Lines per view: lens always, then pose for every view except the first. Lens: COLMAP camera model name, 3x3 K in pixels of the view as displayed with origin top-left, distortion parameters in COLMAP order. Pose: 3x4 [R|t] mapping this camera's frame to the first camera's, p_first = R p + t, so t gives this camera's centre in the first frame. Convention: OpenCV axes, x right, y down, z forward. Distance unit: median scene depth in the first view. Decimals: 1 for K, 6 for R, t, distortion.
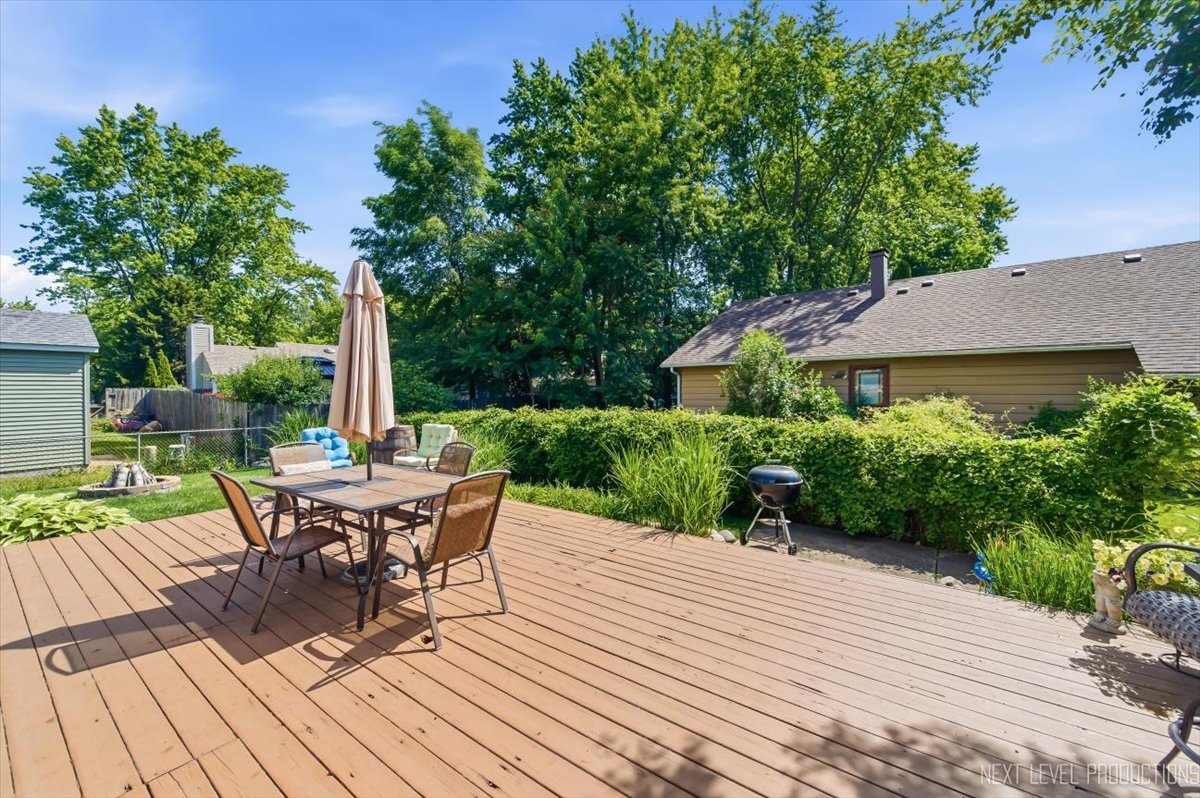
lens RADIAL K [[476.3, 0, 606.2], [0, 476.3, 391.7], [0, 0, 1]] dist [0.002830, 0.000225]
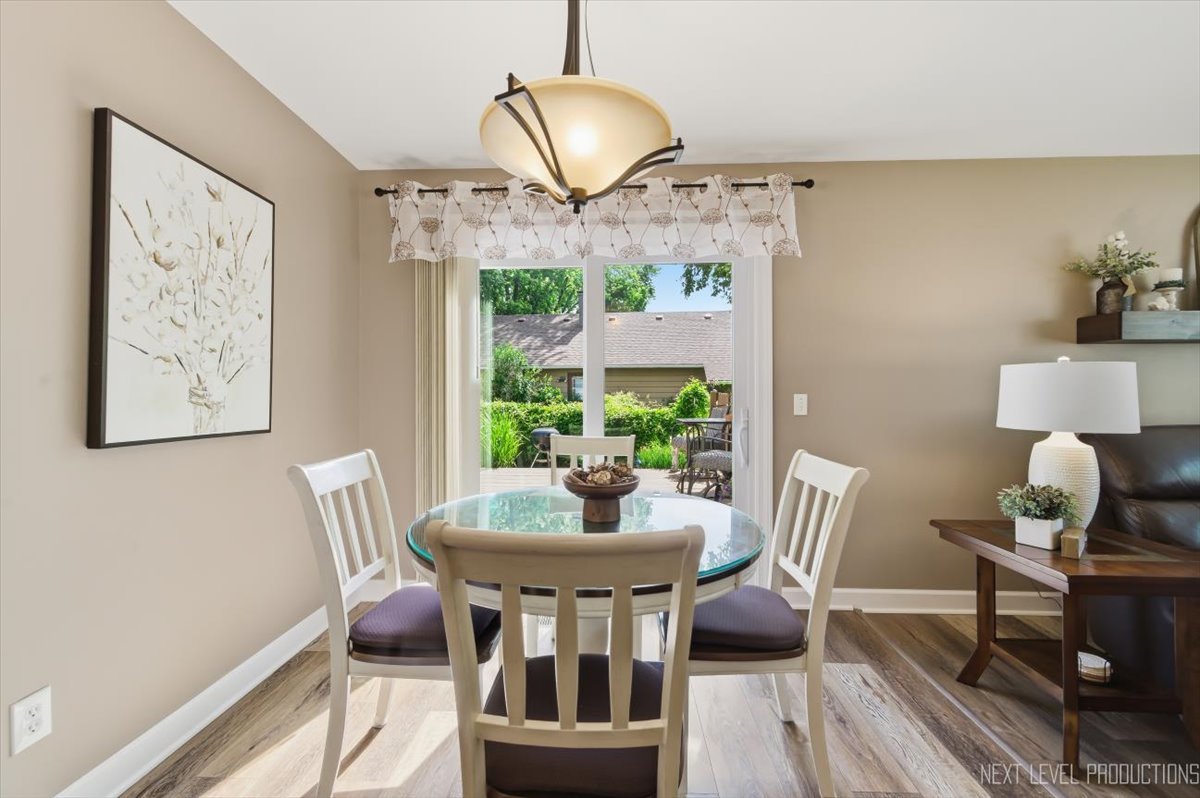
lens RADIAL K [[476.3, 0, 606.2], [0, 476.3, 391.7], [0, 0, 1]] dist [0.002830, 0.000225]
pose [[0.830708, 0.006931, 0.556665, -0.304301], [0.000994, 0.999902, -0.013932, 0.034667], [-0.556707, 0.012127, 0.830621, -0.401295]]
